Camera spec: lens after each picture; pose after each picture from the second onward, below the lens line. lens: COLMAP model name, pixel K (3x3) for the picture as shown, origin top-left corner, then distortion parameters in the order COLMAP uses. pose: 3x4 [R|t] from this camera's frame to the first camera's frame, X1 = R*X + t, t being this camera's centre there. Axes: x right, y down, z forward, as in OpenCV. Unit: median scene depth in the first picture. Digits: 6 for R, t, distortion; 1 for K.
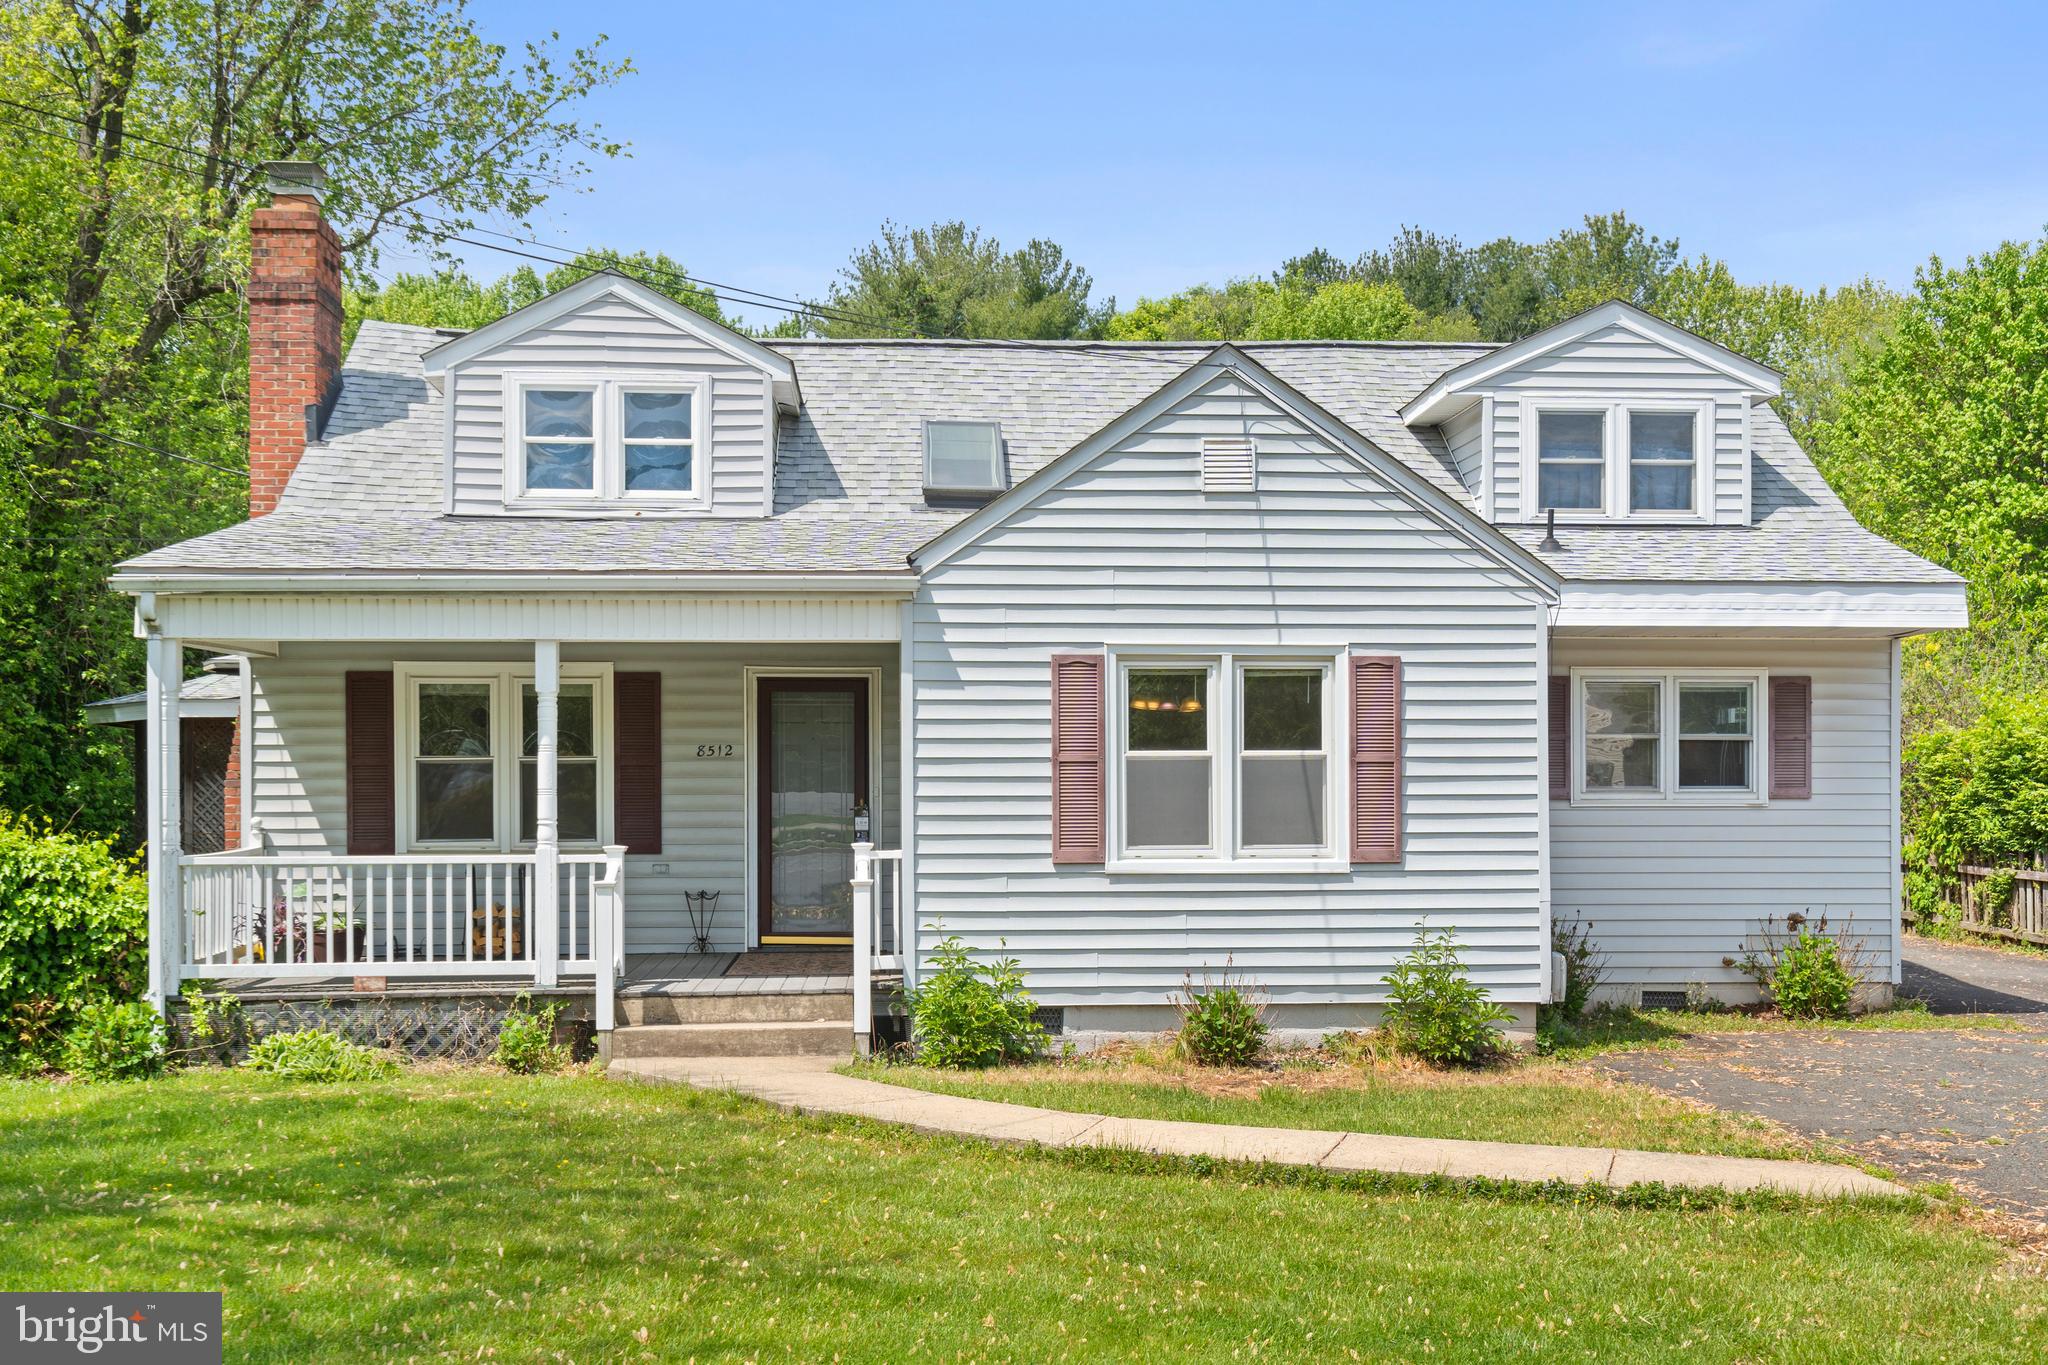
lens RADIAL K [[2134.0, 0, 1053.3], [0, 2134.0, 769.1], [0, 0, 1]] dist [0.011339, 0.000000]
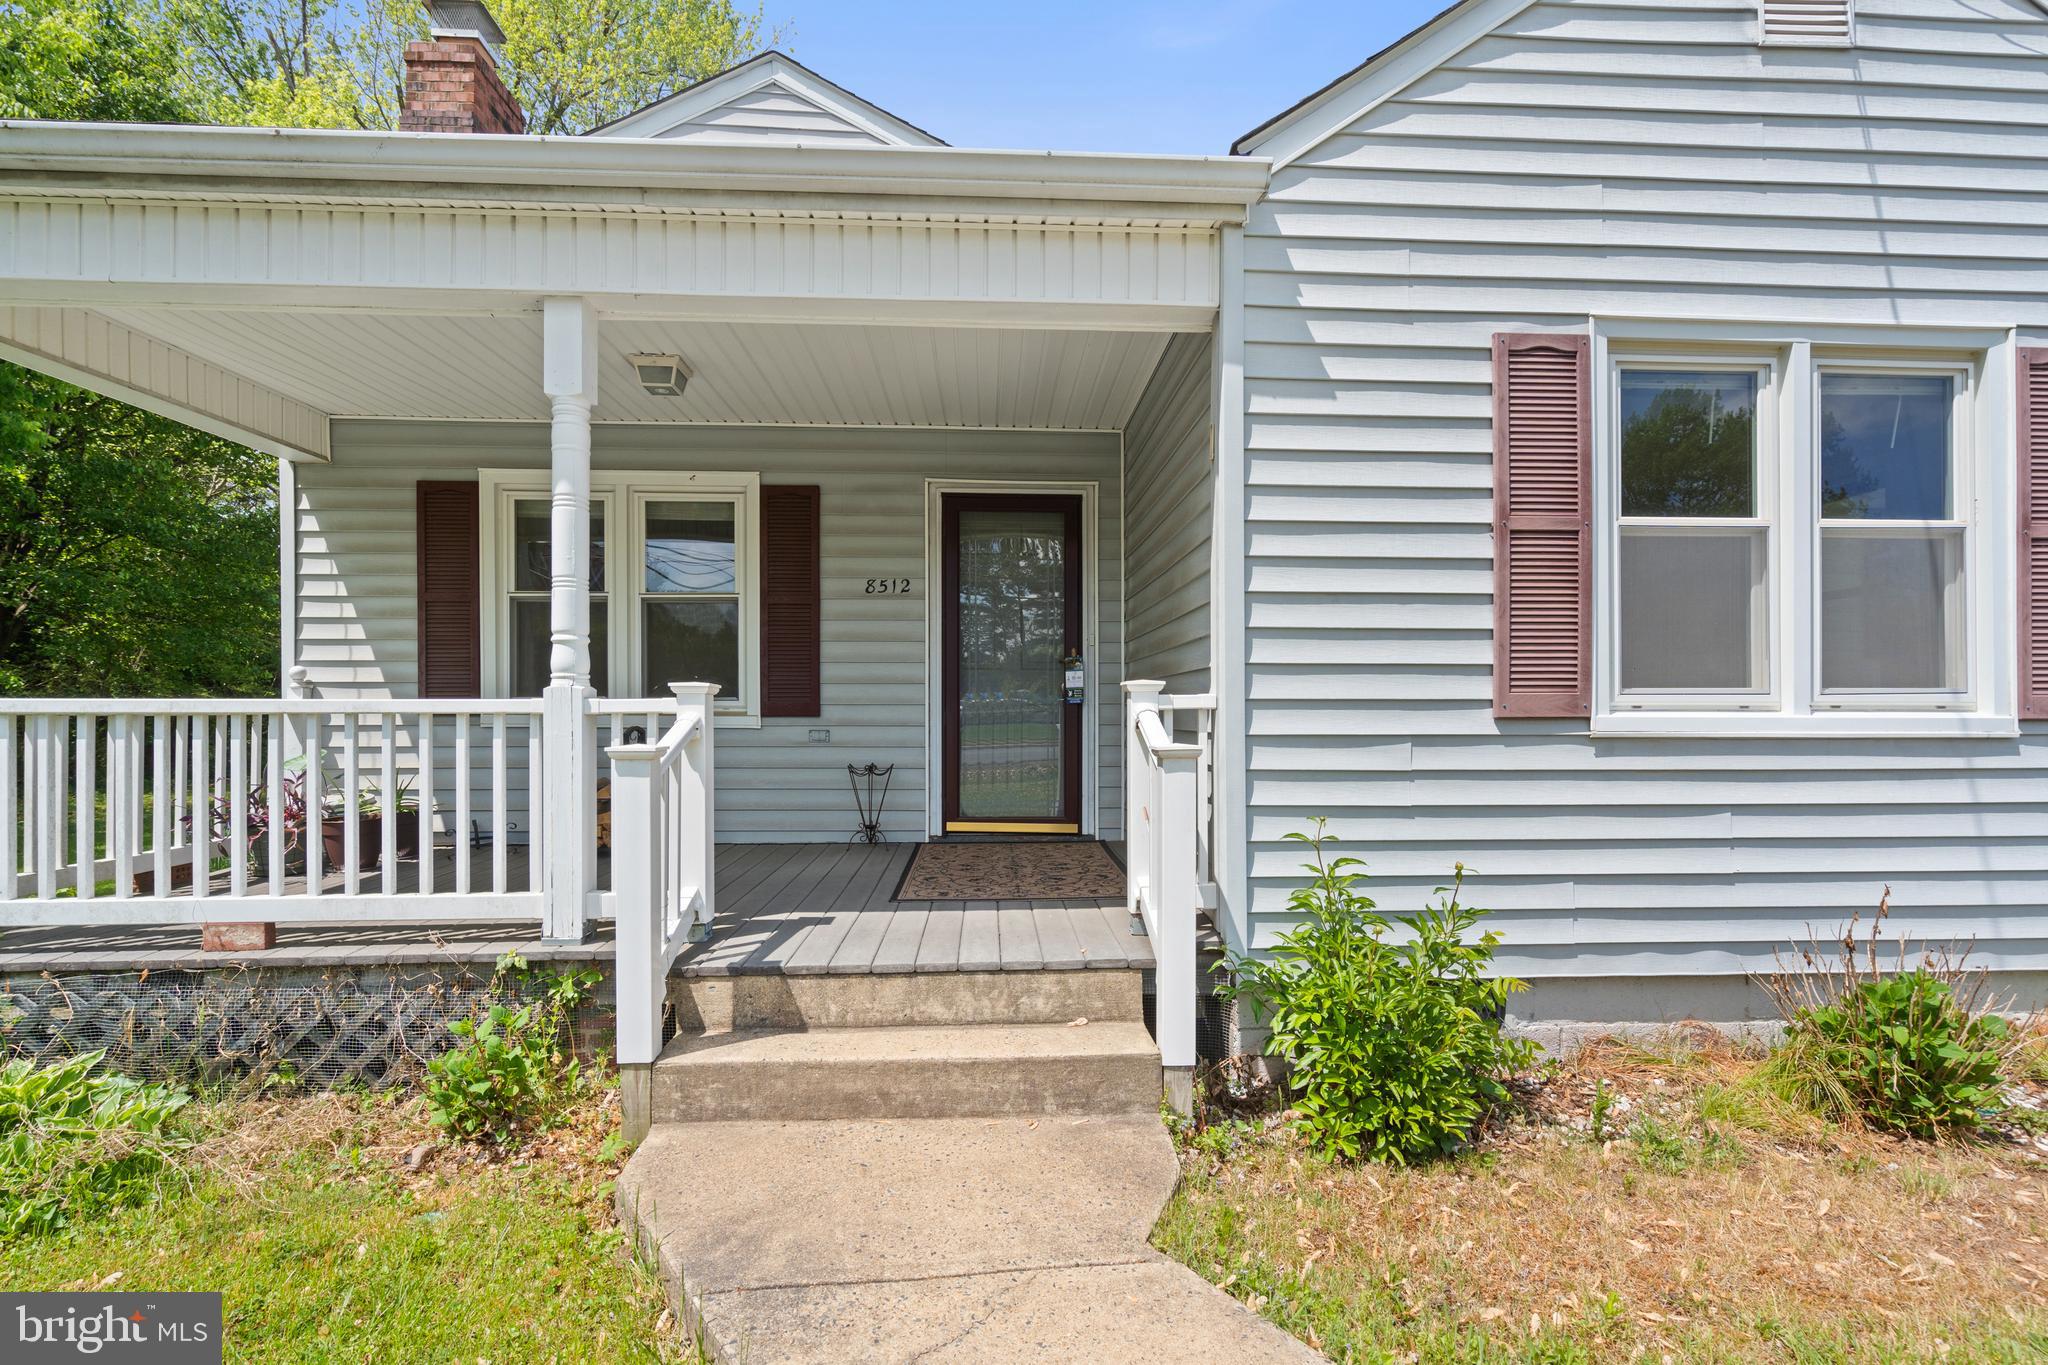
lens RADIAL K [[929.9, 0, 1028.4], [0, 929.9, 712.6], [0, 0, 1]] dist [-0.004945, 0.002470]
pose [[0.999679, 0.002711, -0.025210, -0.111933], [-0.002579, 0.999983, 0.005272, 0.041326], [0.025223, -0.005205, 0.999668, 0.751488]]
